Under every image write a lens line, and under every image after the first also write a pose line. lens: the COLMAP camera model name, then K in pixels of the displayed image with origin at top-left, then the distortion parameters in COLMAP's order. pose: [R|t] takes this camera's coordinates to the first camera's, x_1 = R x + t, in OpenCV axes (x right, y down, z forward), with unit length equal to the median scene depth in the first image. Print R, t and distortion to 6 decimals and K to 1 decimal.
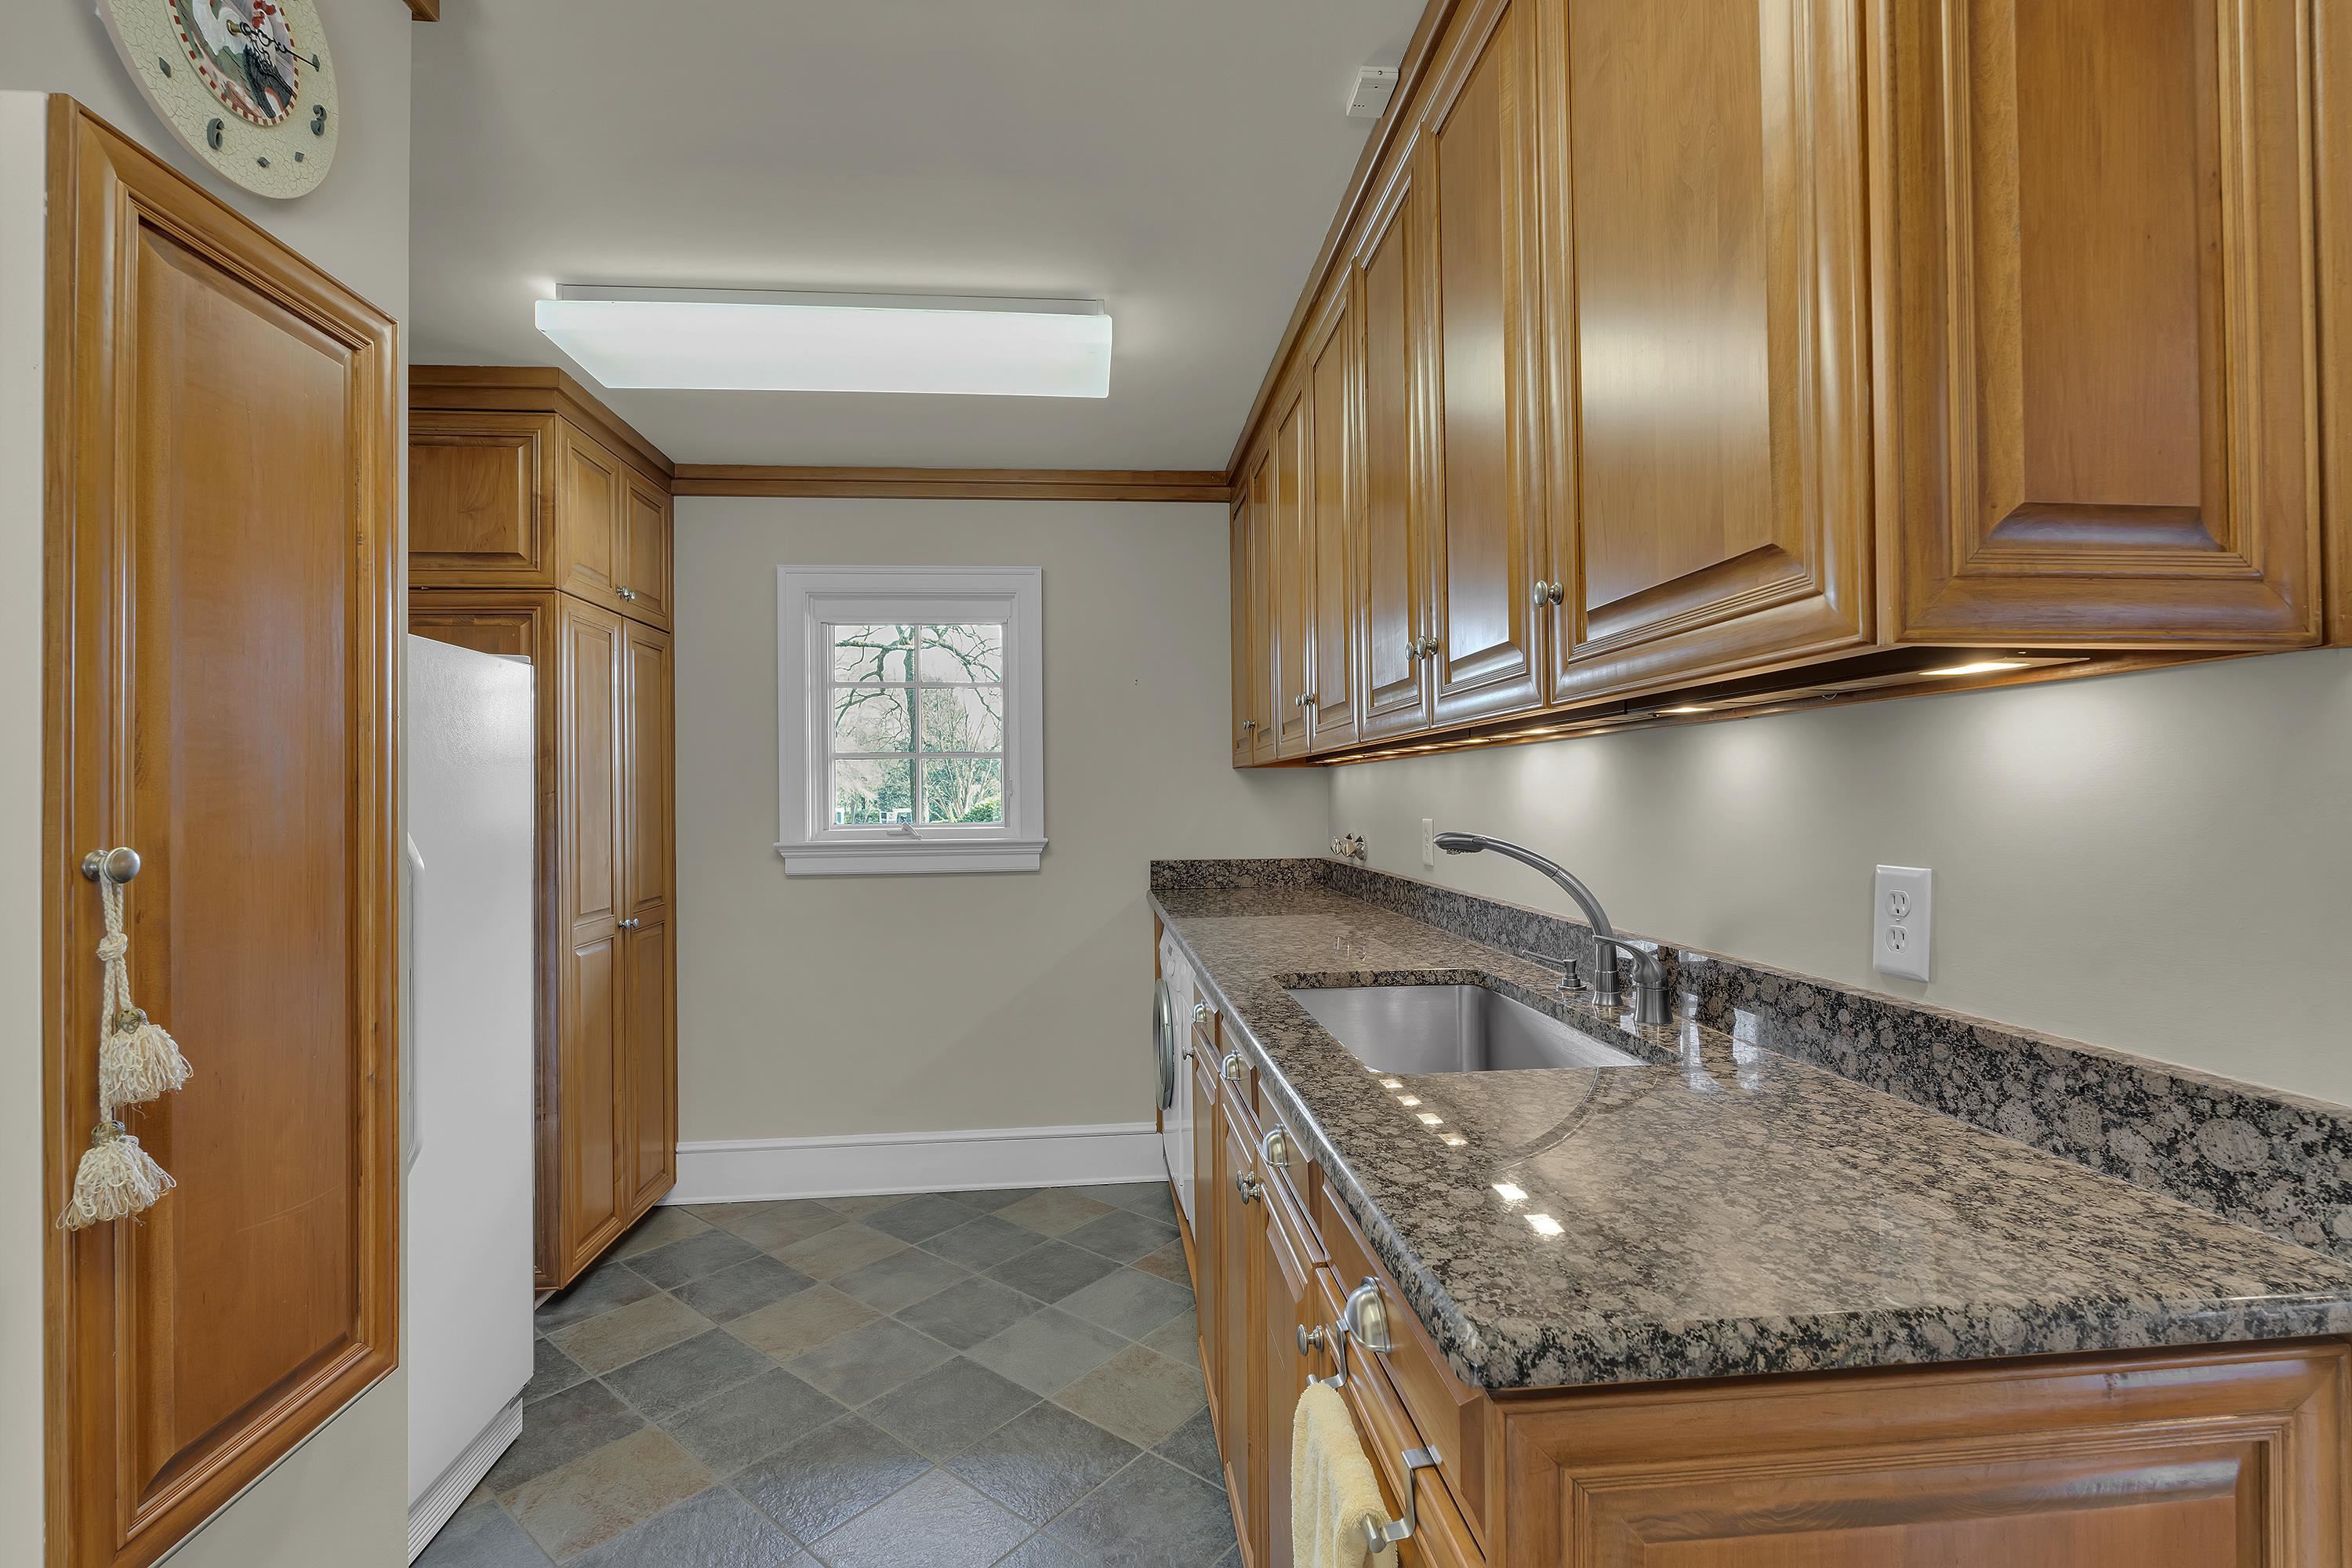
lens RADIAL K [[1044.2, 0, 1176.0], [0, 1044.2, 784.0], [0, 0, 1]] dist [-0.003047, 0.000638]
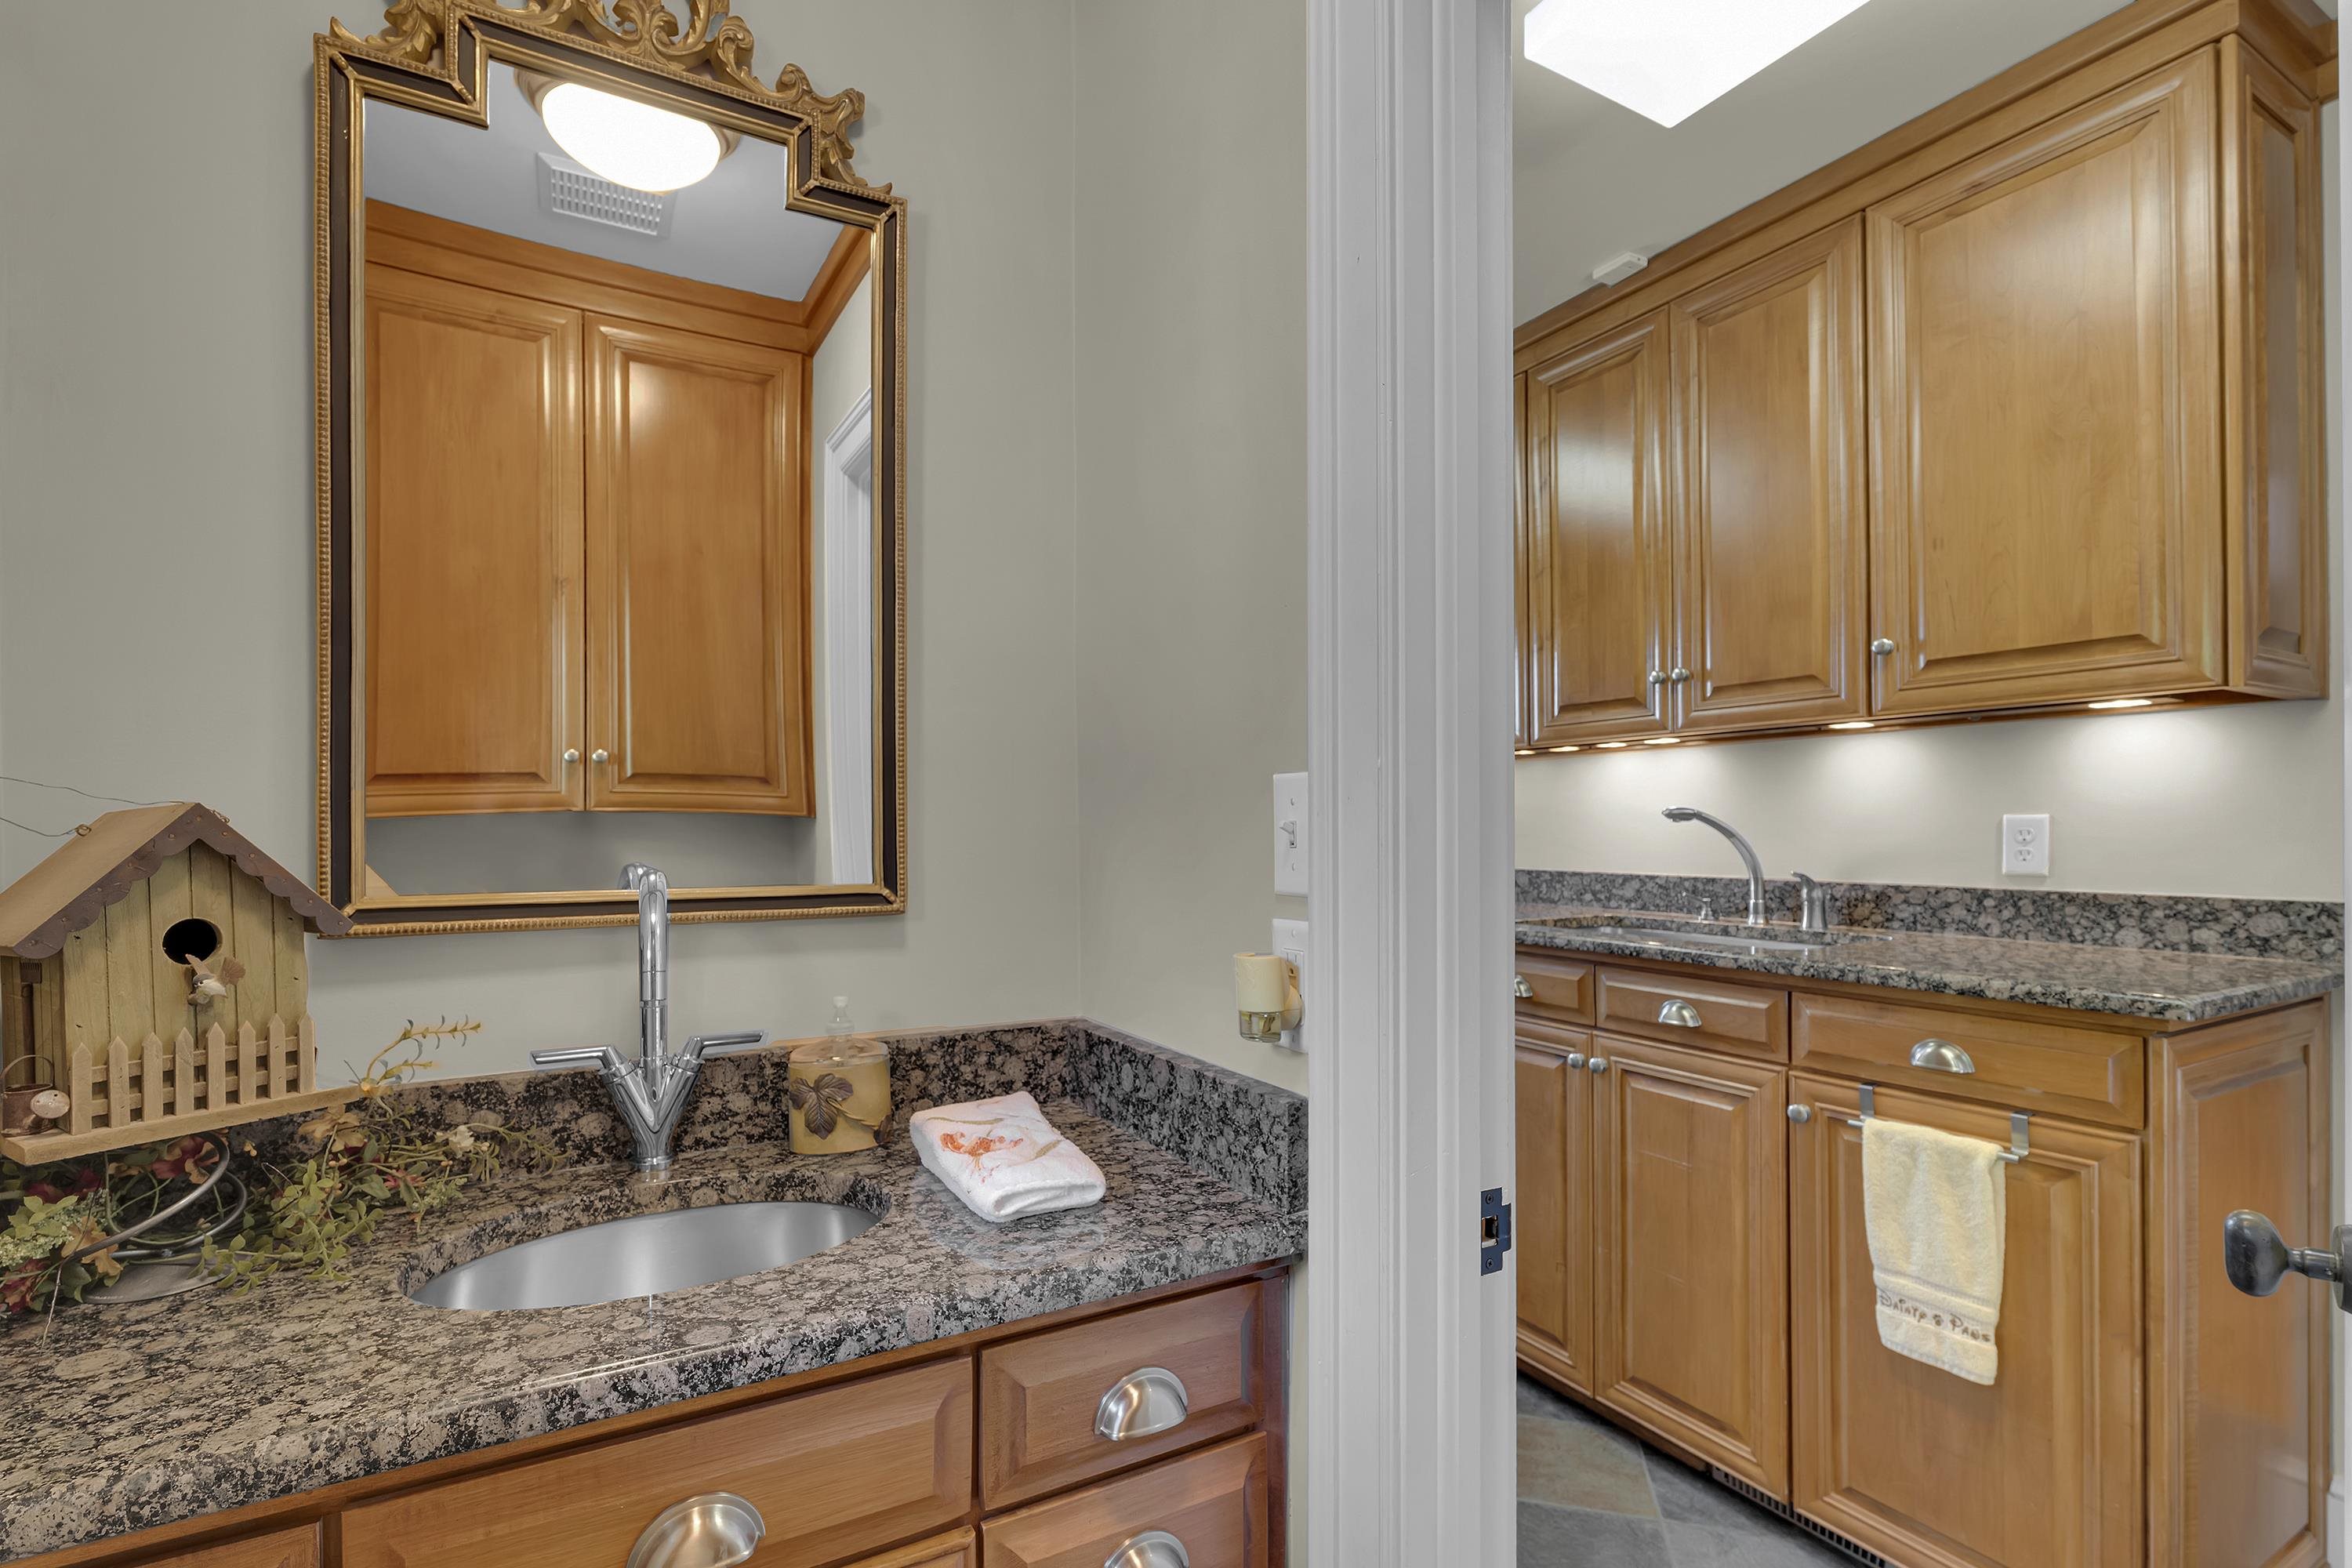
lens RADIAL K [[1080.8, 0, 1176.3], [0, 1080.8, 820.8], [0, 0, 1]] dist [-0.000350, 0.000010]
pose [[0.911638, 0.010122, 0.410870, -1.662617], [-0.010864, 0.999941, -0.000529, 0.126166], [-0.410851, -0.003982, 0.911694, -0.108588]]
